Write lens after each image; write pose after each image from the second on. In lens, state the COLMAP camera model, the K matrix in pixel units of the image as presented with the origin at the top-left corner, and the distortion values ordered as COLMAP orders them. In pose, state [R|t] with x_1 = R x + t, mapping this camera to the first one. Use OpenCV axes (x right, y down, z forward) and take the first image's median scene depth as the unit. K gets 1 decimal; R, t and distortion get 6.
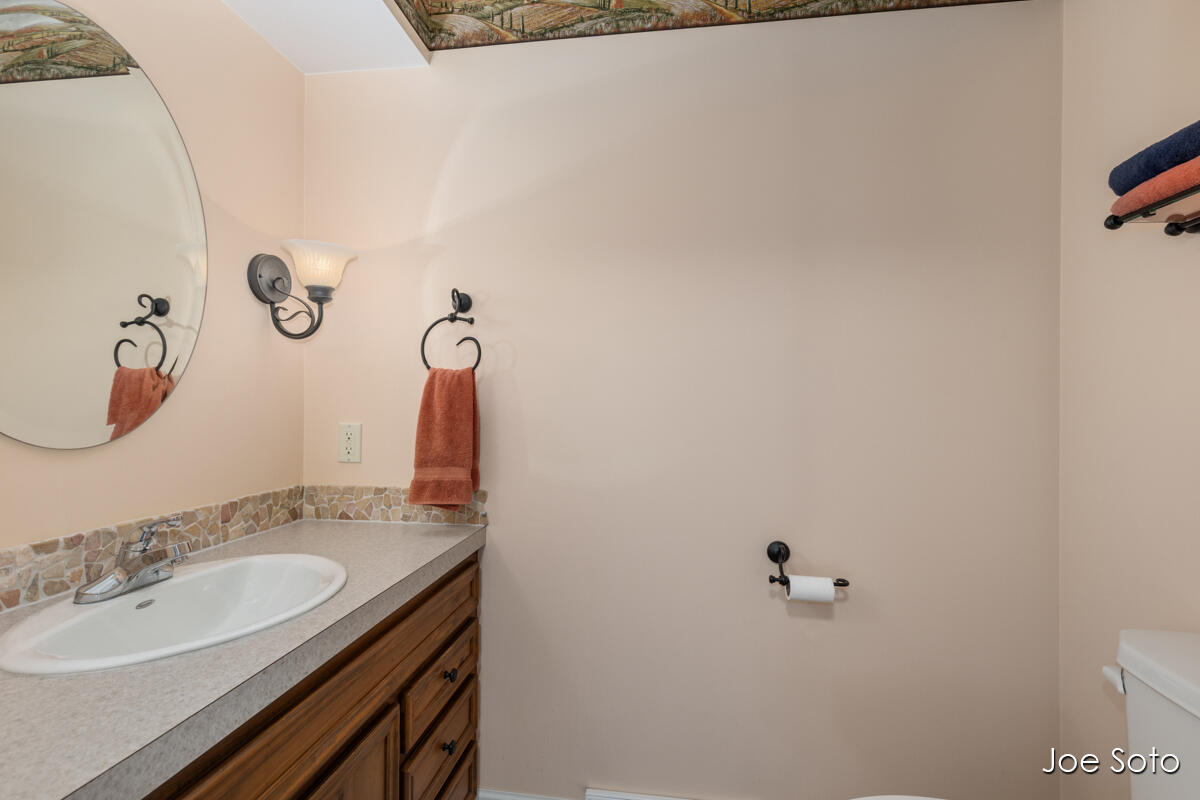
lens RADIAL K [[542.9, 0, 598.8], [0, 542.9, 400.7], [0, 0, 1]] dist [0.007821, -0.001015]
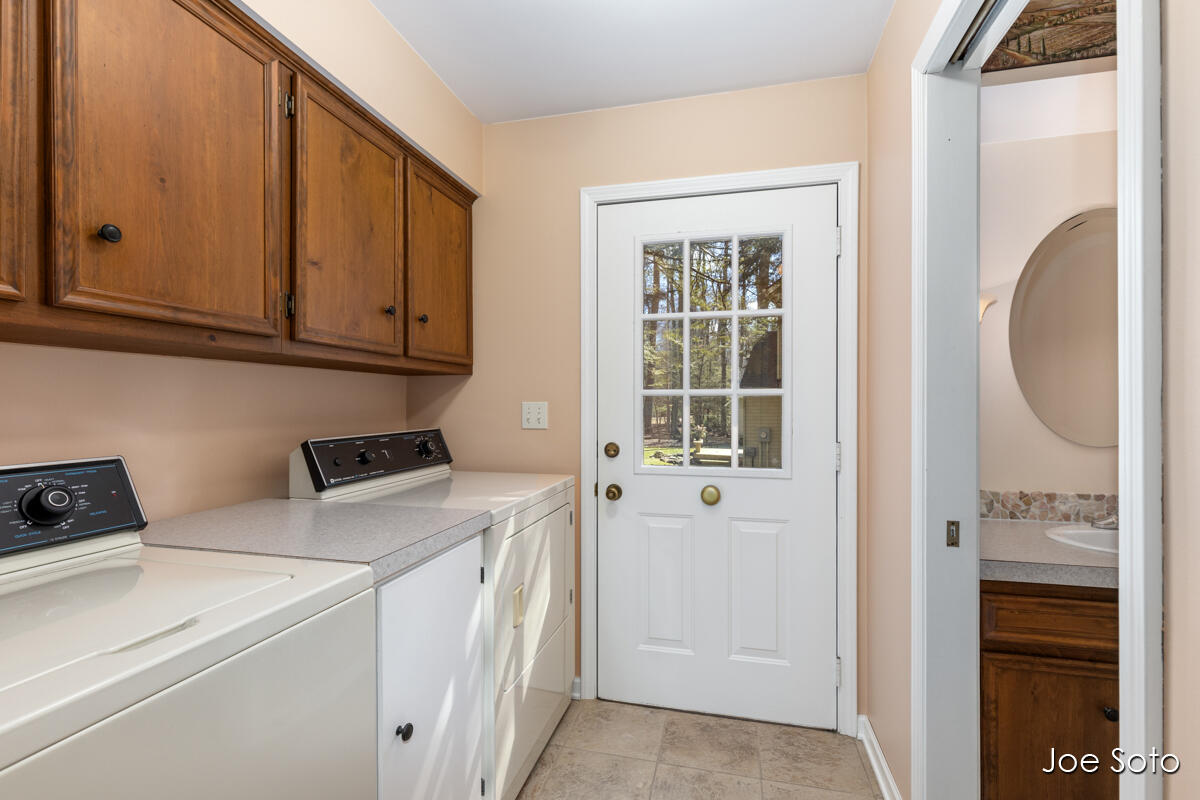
lens RADIAL K [[542.9, 0, 599.2], [0, 542.9, 405.6], [0, 0, 1]] dist [0.007821, -0.001015]
pose [[-0.104564, -0.009839, -0.994469, 1.105685], [0.003554, 0.999941, -0.010267, -0.039796], [0.994512, -0.004608, -0.104523, -0.505977]]
